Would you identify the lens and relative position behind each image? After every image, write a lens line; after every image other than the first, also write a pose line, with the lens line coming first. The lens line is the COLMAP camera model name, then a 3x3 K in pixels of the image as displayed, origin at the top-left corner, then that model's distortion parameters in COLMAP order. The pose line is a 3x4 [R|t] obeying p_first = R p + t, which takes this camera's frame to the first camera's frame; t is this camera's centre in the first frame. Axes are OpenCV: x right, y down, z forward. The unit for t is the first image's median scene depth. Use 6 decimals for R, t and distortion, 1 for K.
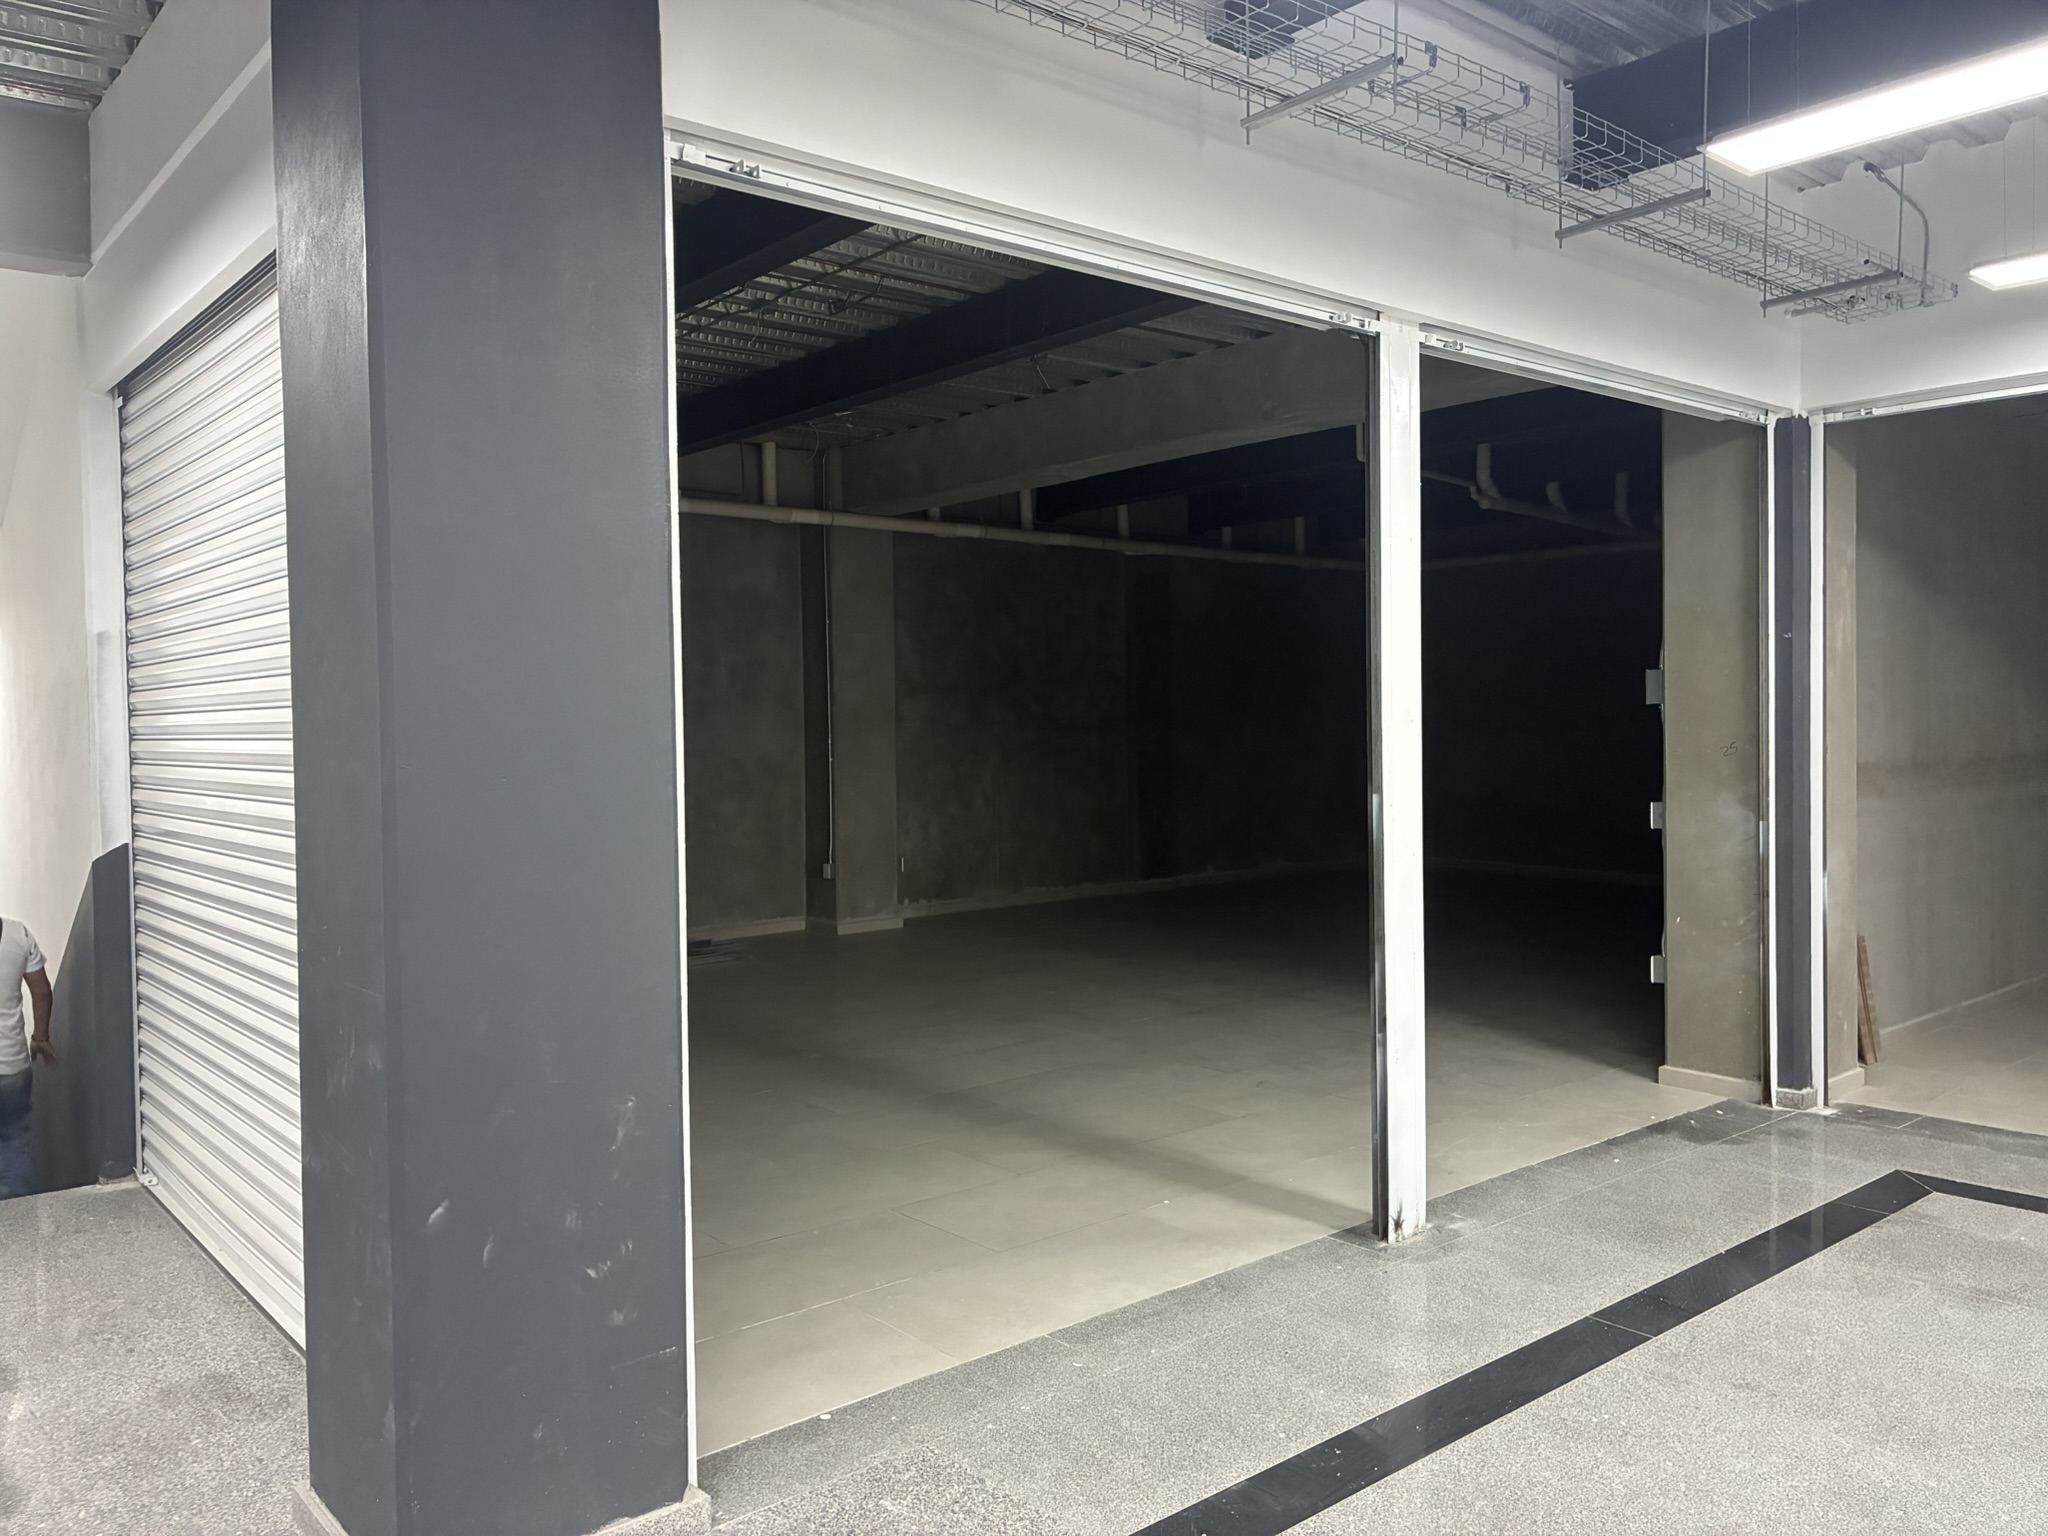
lens RADIAL K [[1551.4, 0, 1024.0], [0, 1551.4, 768.0], [0, 0, 1]] dist [0.006555, 0.000183]
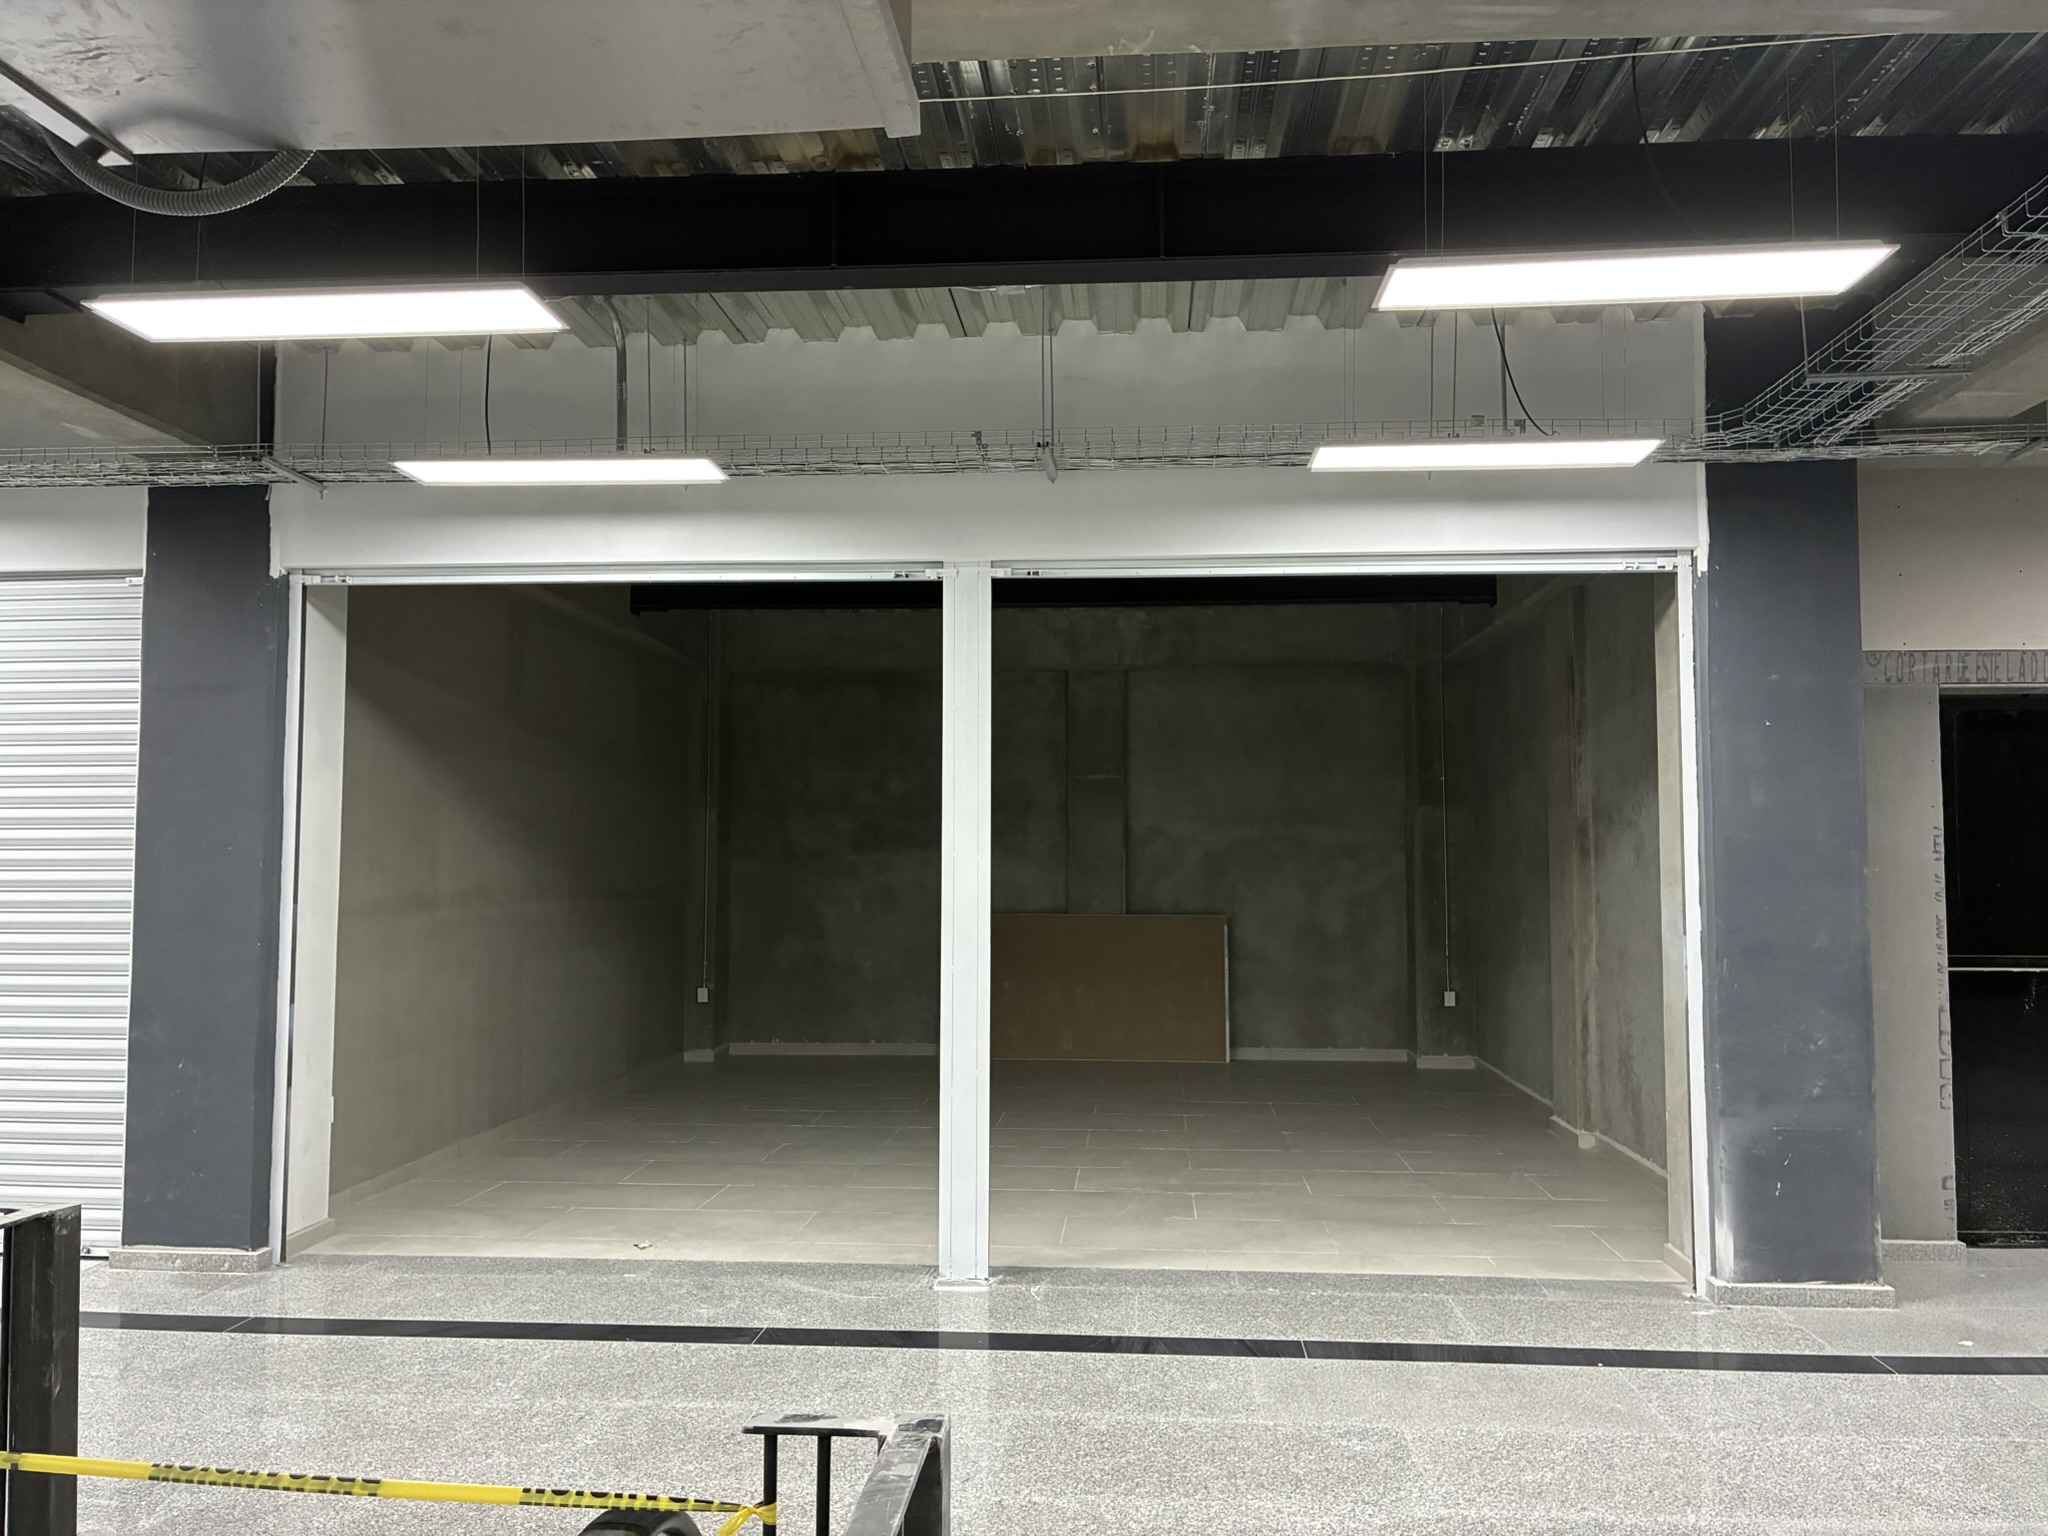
lens RADIAL K [[1633.7, 0, 1019.8], [0, 1633.7, 746.1], [0, 0, 1]] dist [0.097722, -0.160903]
pose [[0.705050, 0.066744, 0.706010, 0.089158], [0.006978, 0.994860, -0.101019, -0.000352], [-0.709124, 0.076150, 0.700960, -0.110919]]
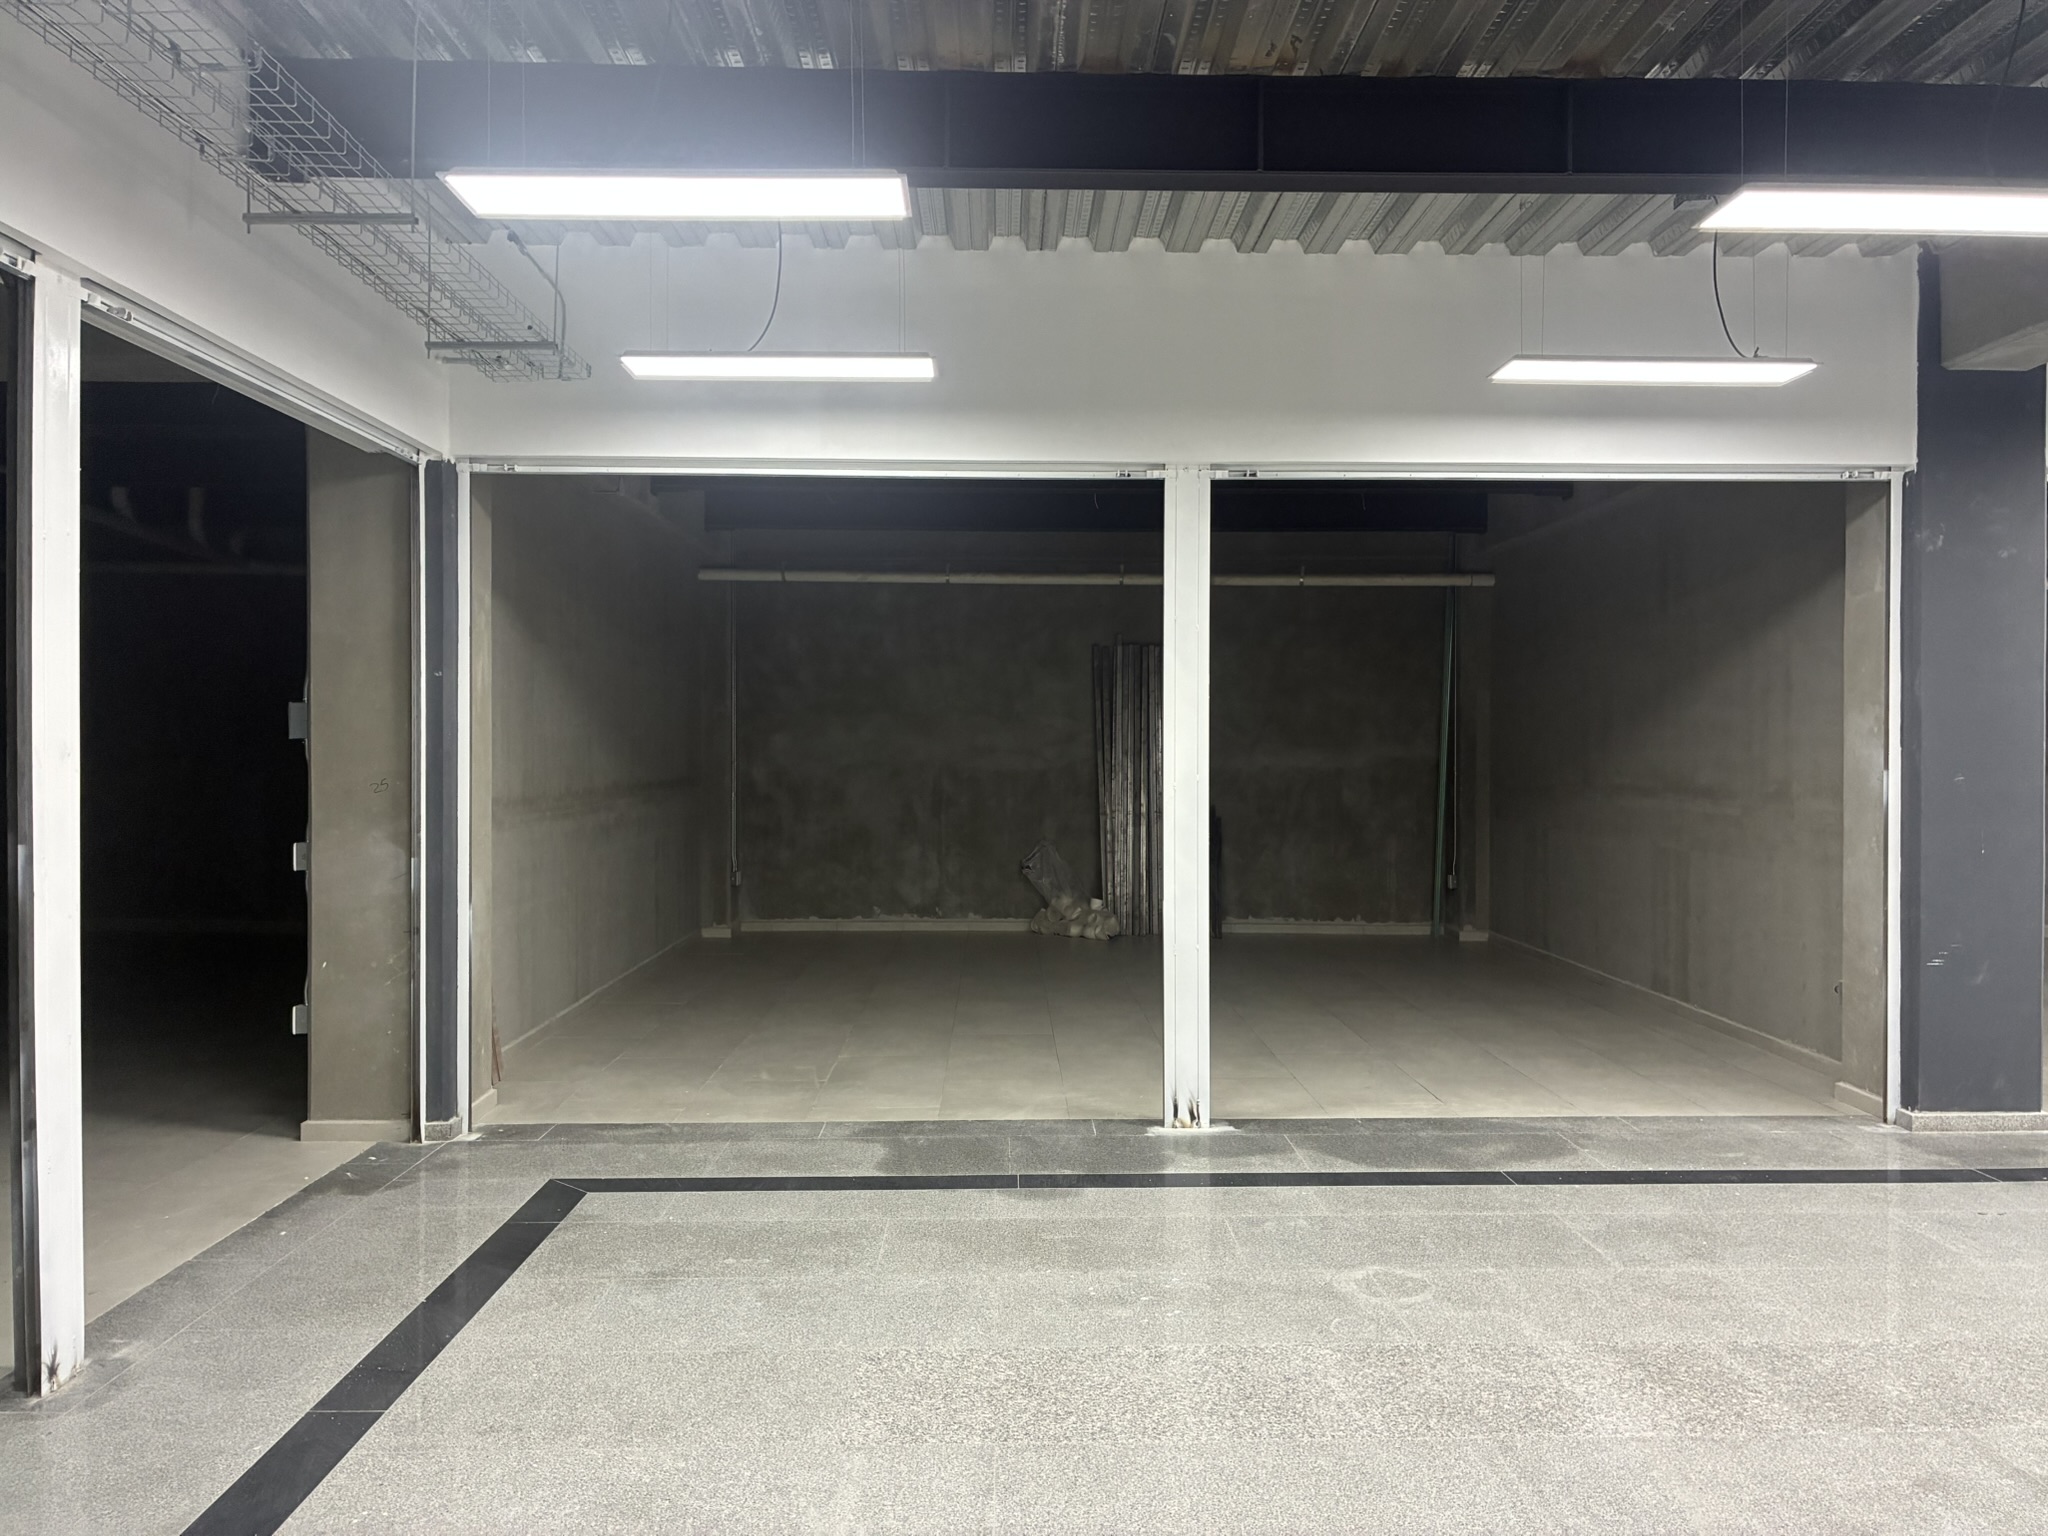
lens RADIAL K [[1530.8, 0, 1052.1], [0, 1530.8, 767.8], [0, 0, 1]] dist [0.077539, -0.107326]
pose [[0.618450, 0.005725, 0.785803, -0.060965], [0.011956, 0.999789, -0.016694, -0.002443], [-0.785733, 0.019719, 0.618251, 0.065695]]
